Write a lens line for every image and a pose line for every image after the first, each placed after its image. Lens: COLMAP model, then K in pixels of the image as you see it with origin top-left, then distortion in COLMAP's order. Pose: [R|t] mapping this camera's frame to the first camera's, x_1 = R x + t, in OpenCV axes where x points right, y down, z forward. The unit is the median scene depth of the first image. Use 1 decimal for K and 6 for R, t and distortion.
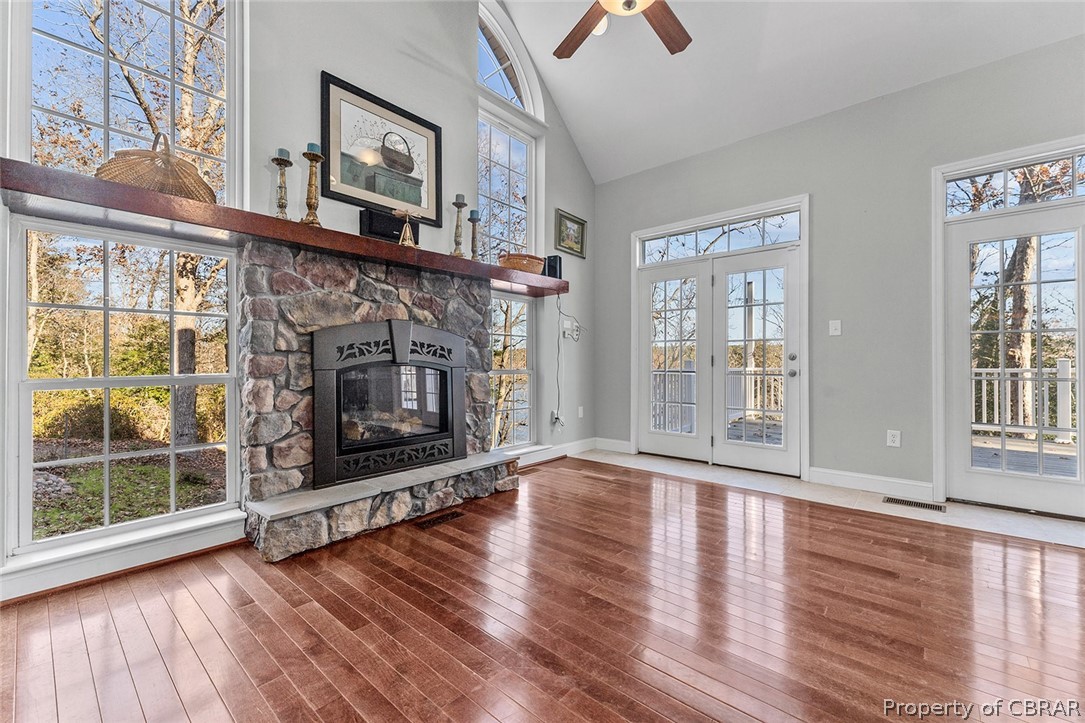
lens RADIAL K [[439.4, 0, 542.8], [0, 439.4, 360.7], [0, 0, 1]] dist [-0.004440, -0.000770]
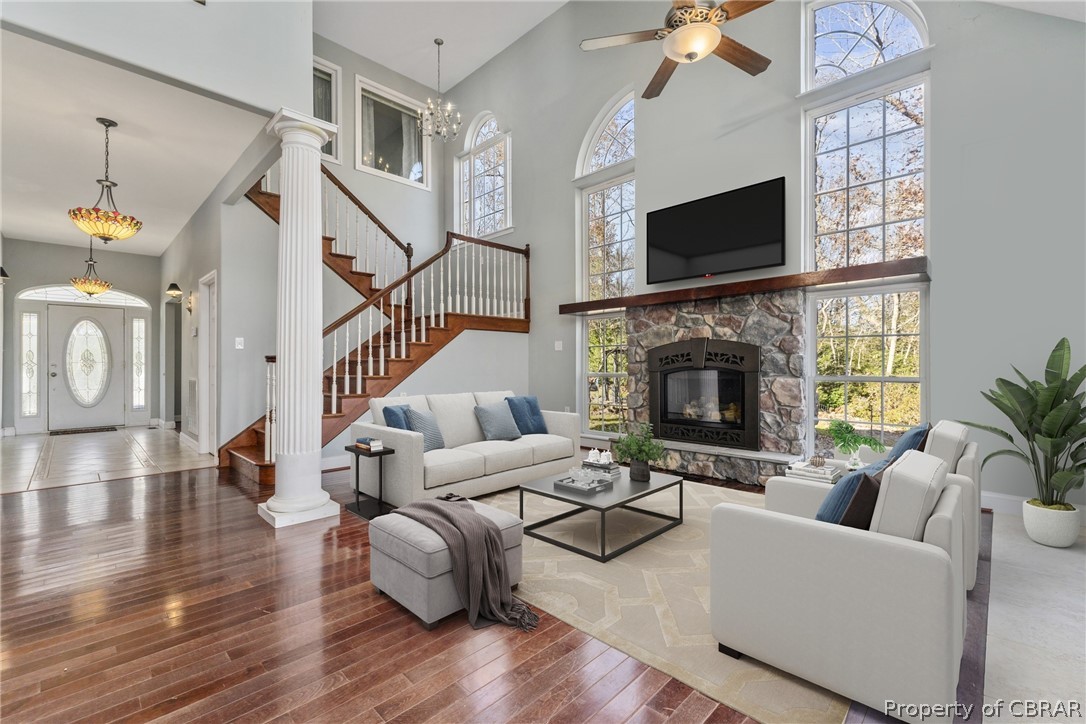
lens RADIAL K [[463.8, 0, 543.0], [0, 463.8, 364.9], [0, 0, 1]] dist [0.000001, -0.000086]
pose [[-0.065443, -0.002768, -0.997852, 1.243076], [0.003250, 0.999990, -0.002987, -0.001902], [0.997851, -0.003438, -0.065433, 0.604674]]
